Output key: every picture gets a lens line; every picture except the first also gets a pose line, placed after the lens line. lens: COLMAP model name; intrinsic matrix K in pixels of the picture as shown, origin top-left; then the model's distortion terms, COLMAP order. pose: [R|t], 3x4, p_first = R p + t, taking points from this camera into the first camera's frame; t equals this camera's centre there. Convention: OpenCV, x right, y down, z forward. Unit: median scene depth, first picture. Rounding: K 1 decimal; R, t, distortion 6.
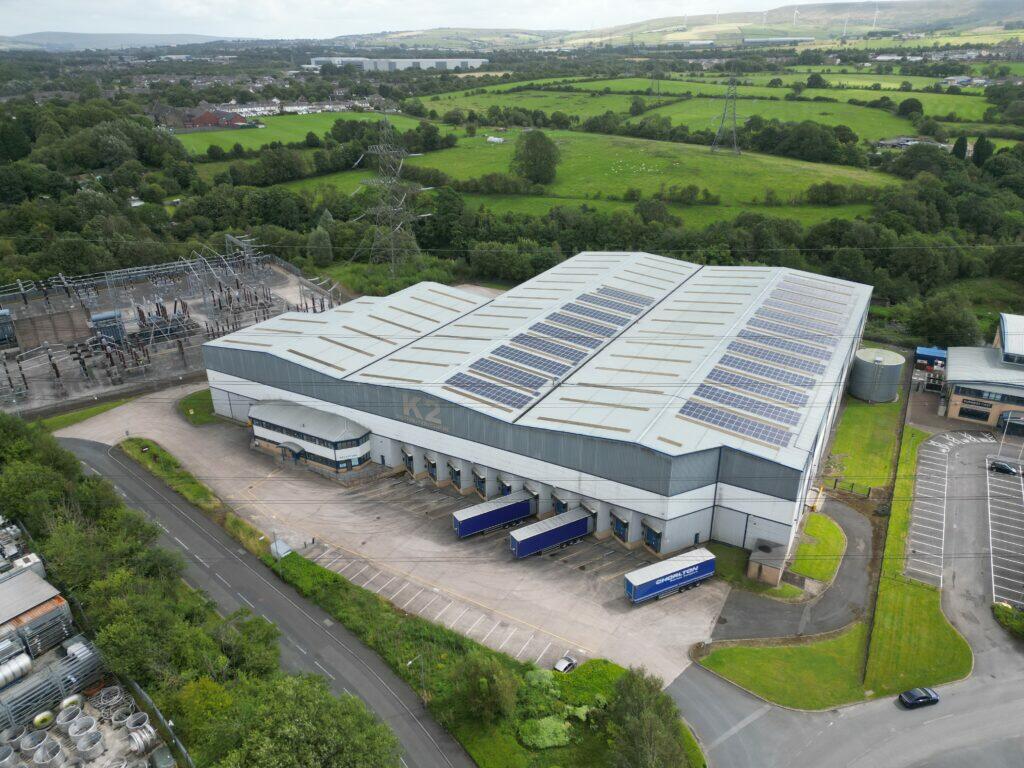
lens RADIAL K [[712.3, 0, 512.0], [0, 712.3, 384.0], [0, 0, 1]] dist [0.061228, -0.051214]
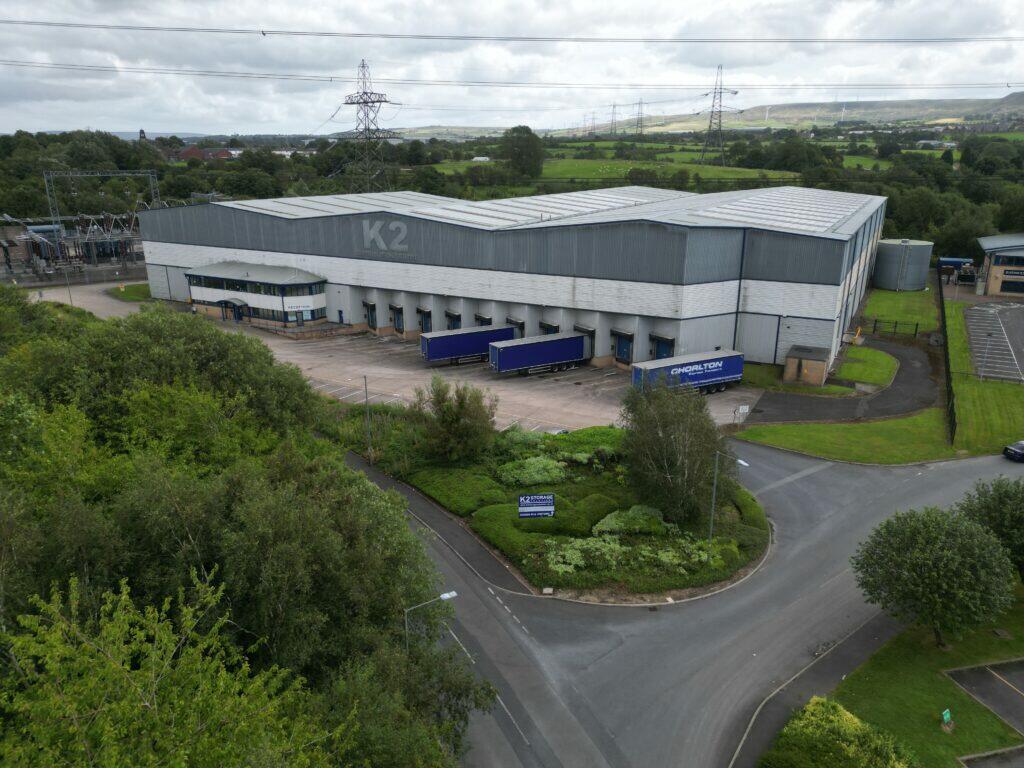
lens RADIAL K [[712.3, 0, 512.0], [0, 712.3, 384.0], [0, 0, 1]] dist [0.061228, -0.051214]
pose [[0.999848, 0.000446, 0.017408, 0.008144], [0.001575, 0.993258, -0.115916, 0.299924], [-0.017343, 0.115926, 0.993106, 0.171219]]
